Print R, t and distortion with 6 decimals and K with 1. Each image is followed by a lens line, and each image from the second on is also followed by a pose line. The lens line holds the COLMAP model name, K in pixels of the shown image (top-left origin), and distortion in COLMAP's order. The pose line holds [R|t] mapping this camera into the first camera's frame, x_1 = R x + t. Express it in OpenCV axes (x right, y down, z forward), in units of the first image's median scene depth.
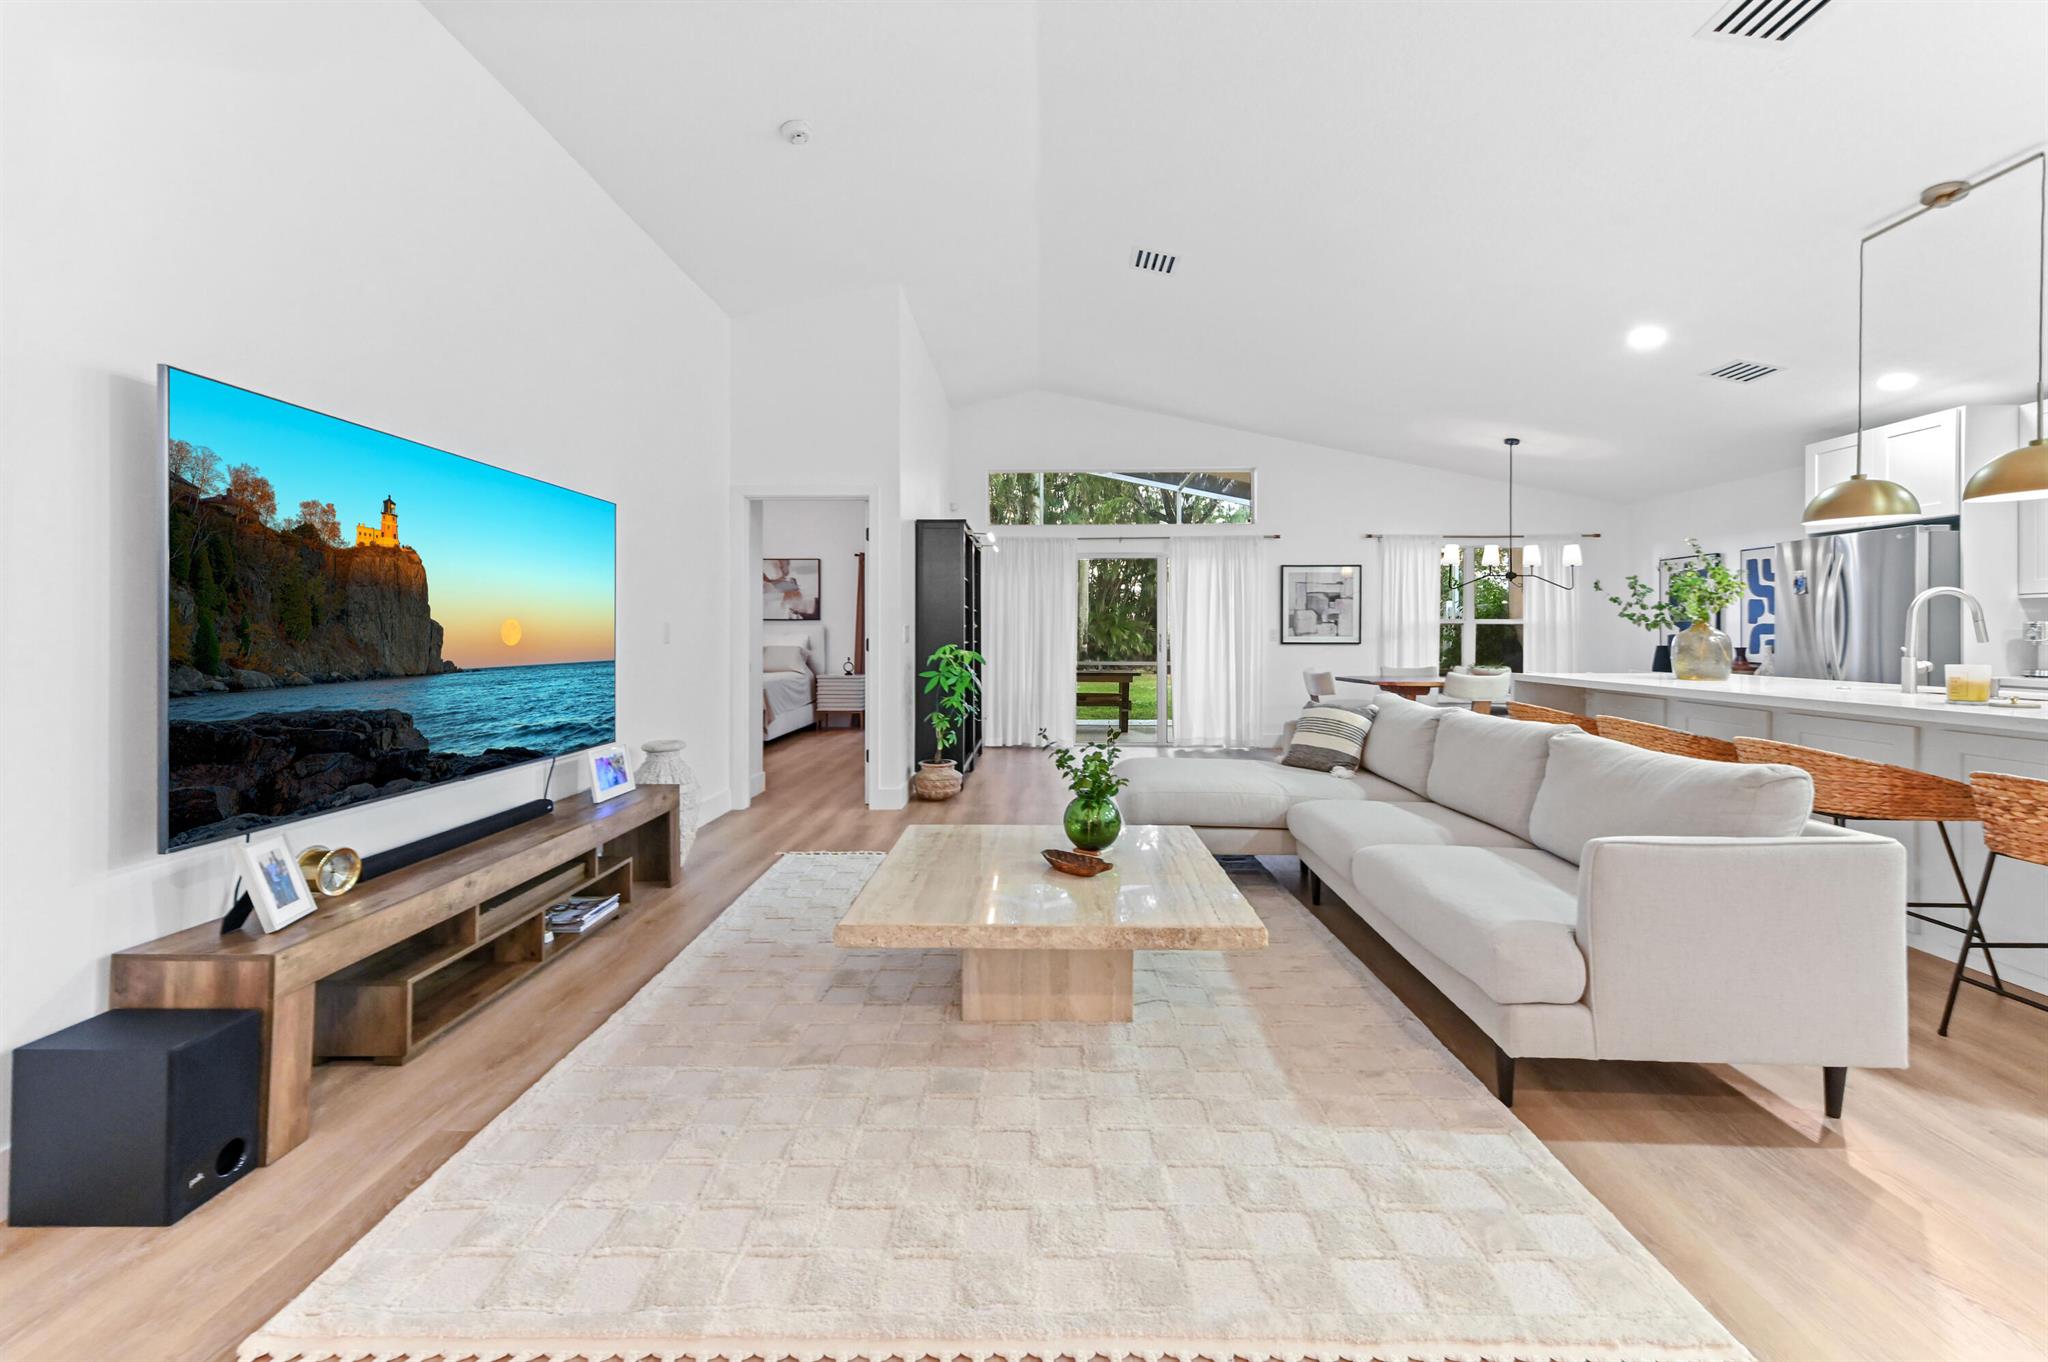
lens RADIAL K [[829.6, 0, 1008.7], [0, 829.6, 630.3], [0, 0, 1]] dist [0.014333, -0.000025]
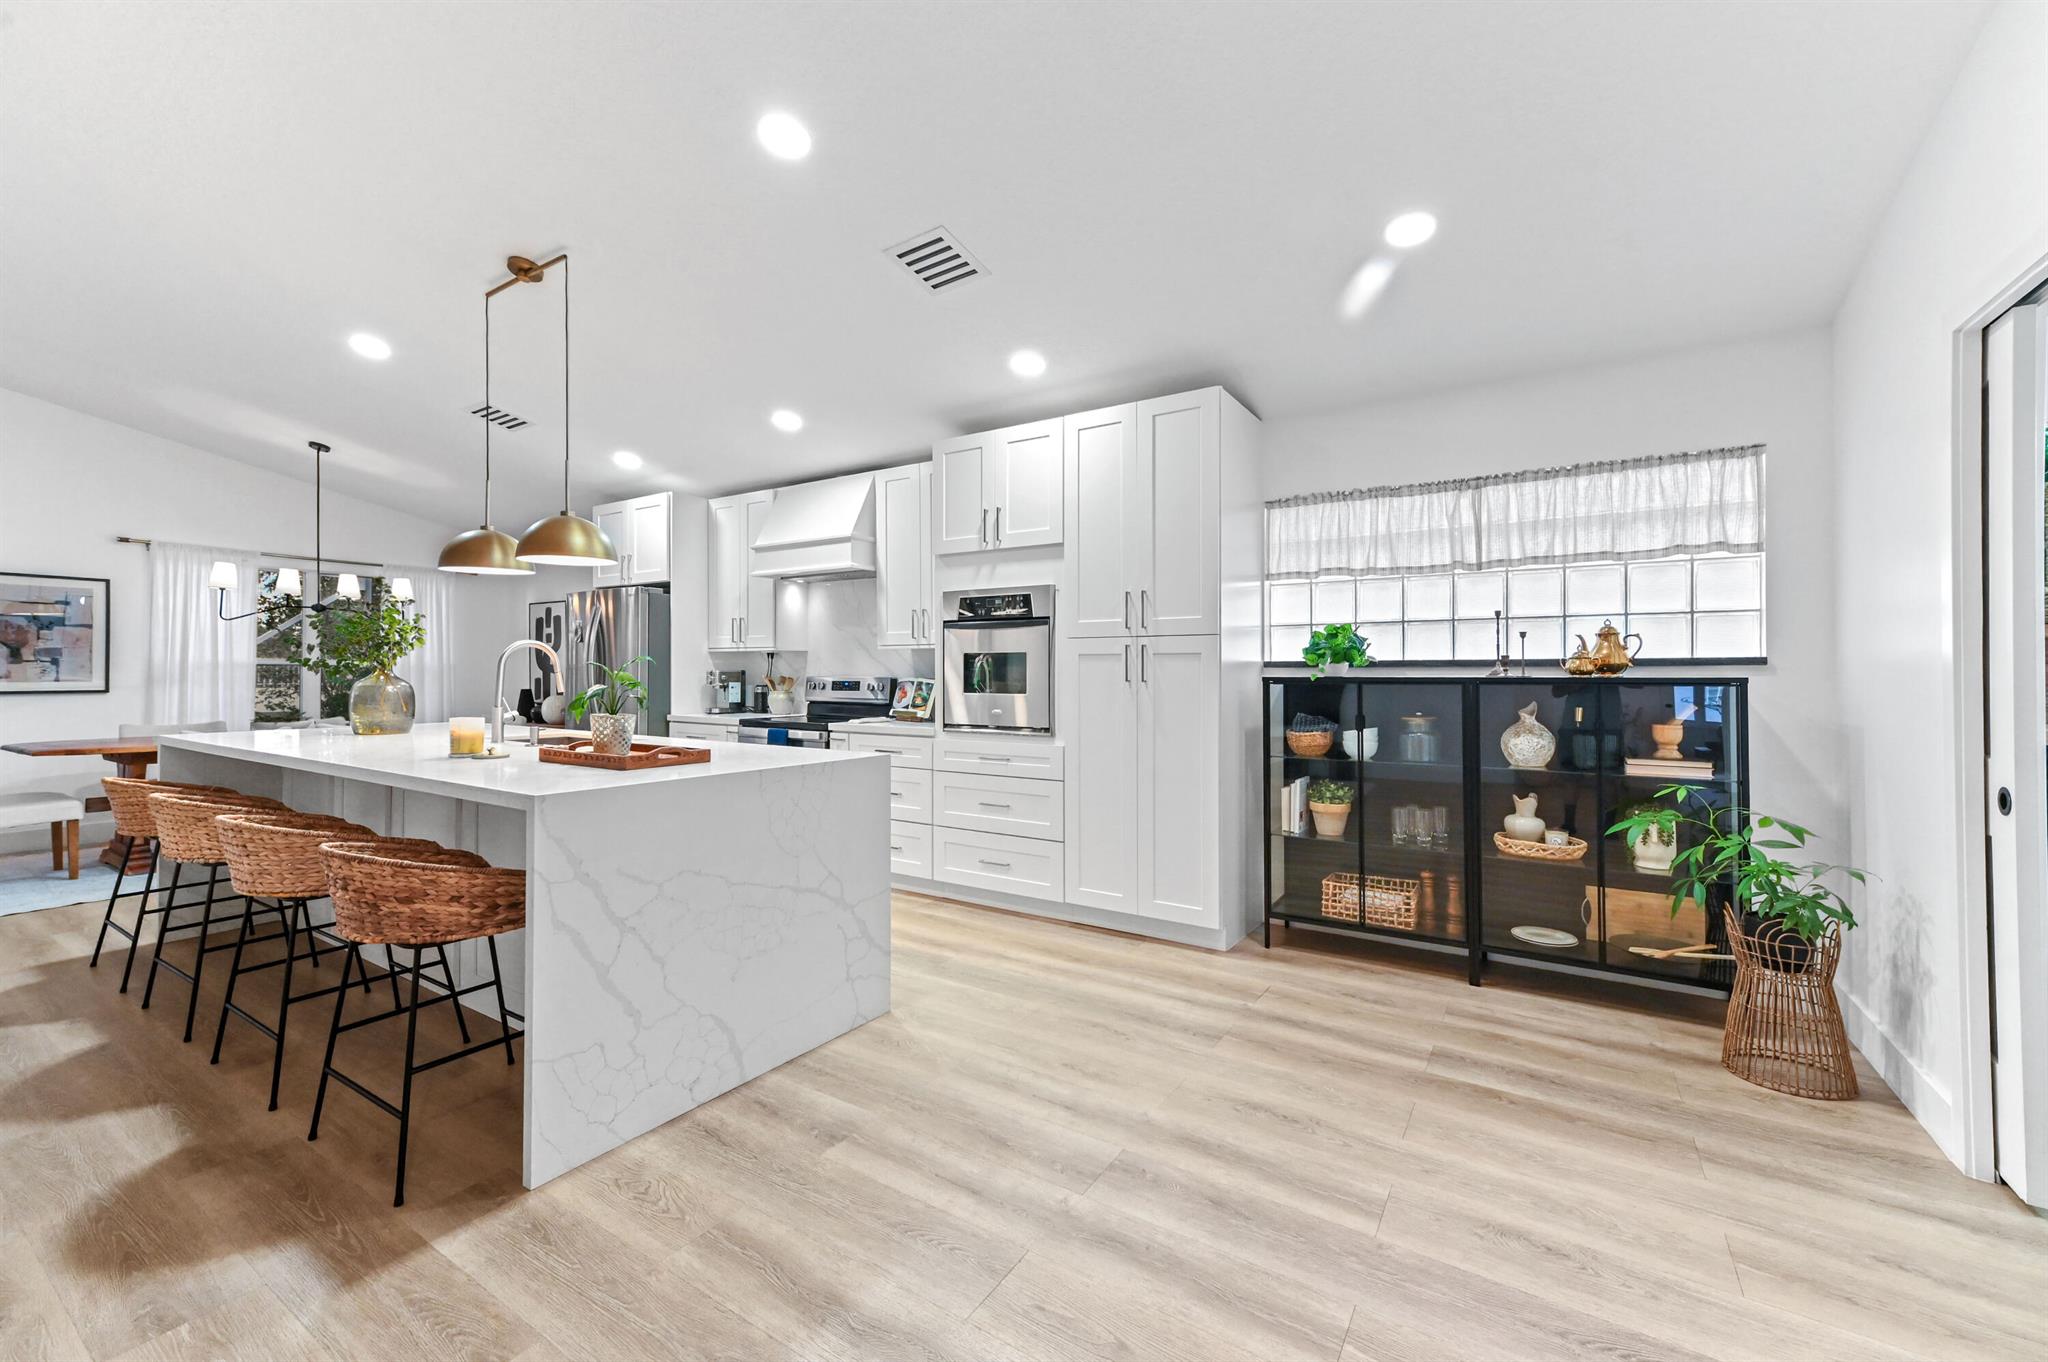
lens RADIAL K [[829.6, 0, 1036.7], [0, 829.6, 672.1], [0, 0, 1]] dist [0.014333, -0.000025]
pose [[0.515668, 0.001779, 0.856787, 0.652406], [-0.005754, 0.999982, 0.001387, -0.018894], [-0.856769, -0.005645, 0.515669, -0.111450]]
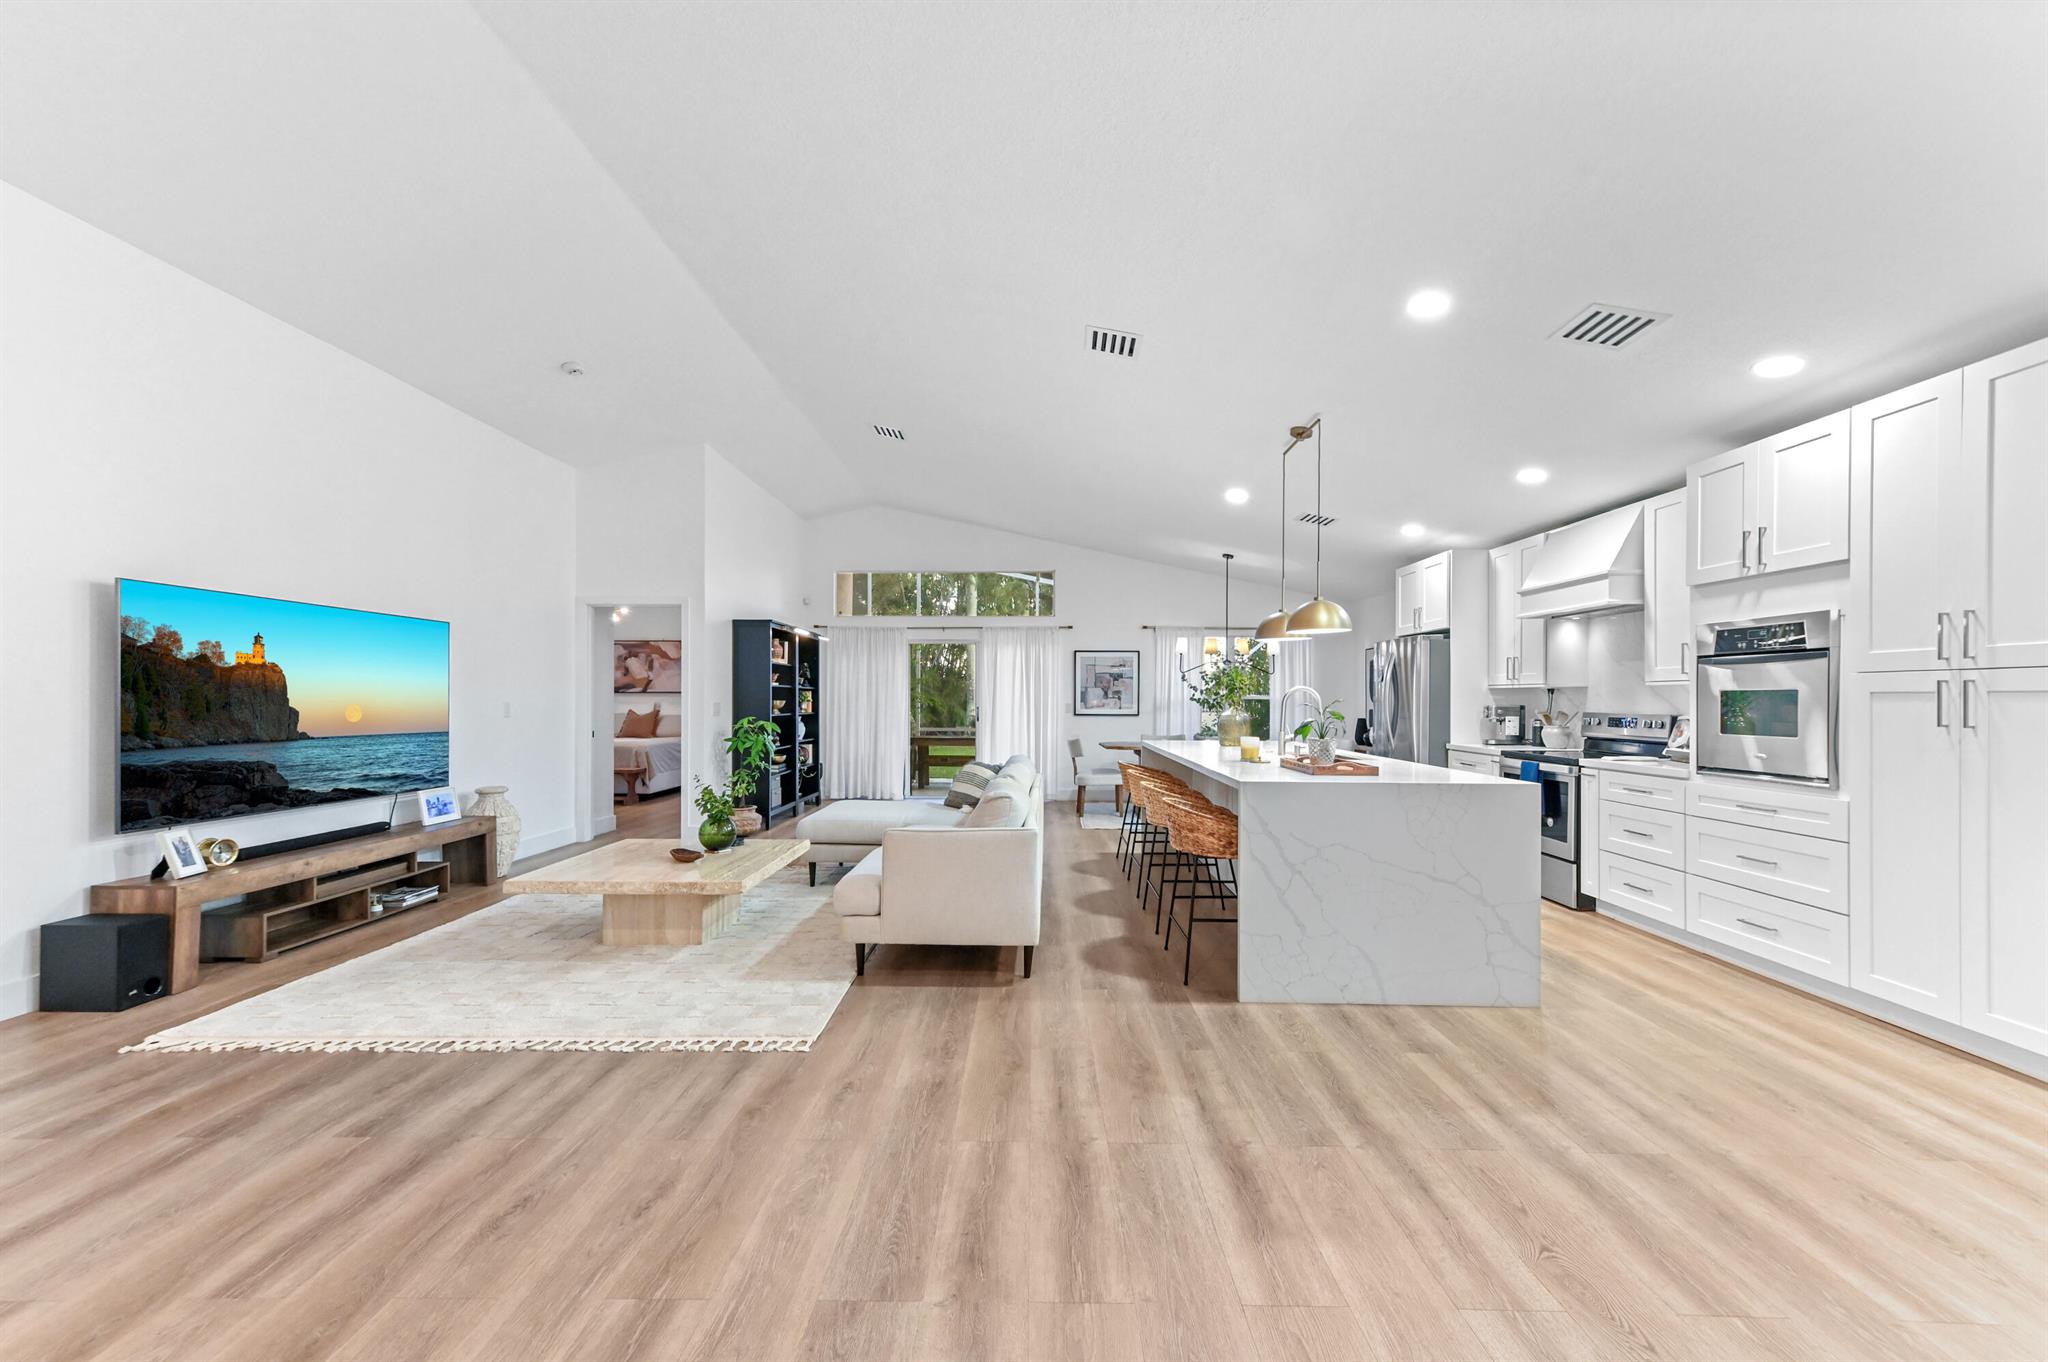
lens RADIAL K [[829.6, 0, 1010.6], [0, 829.6, 701.7], [0, 0, 1]] dist [0.014333, -0.000025]
pose [[0.999968, 0.003660, 0.007158, 0.683467], [-0.003717, 0.999961, 0.007996, -0.039049], [-0.007128, -0.008023, 0.999942, -0.626941]]
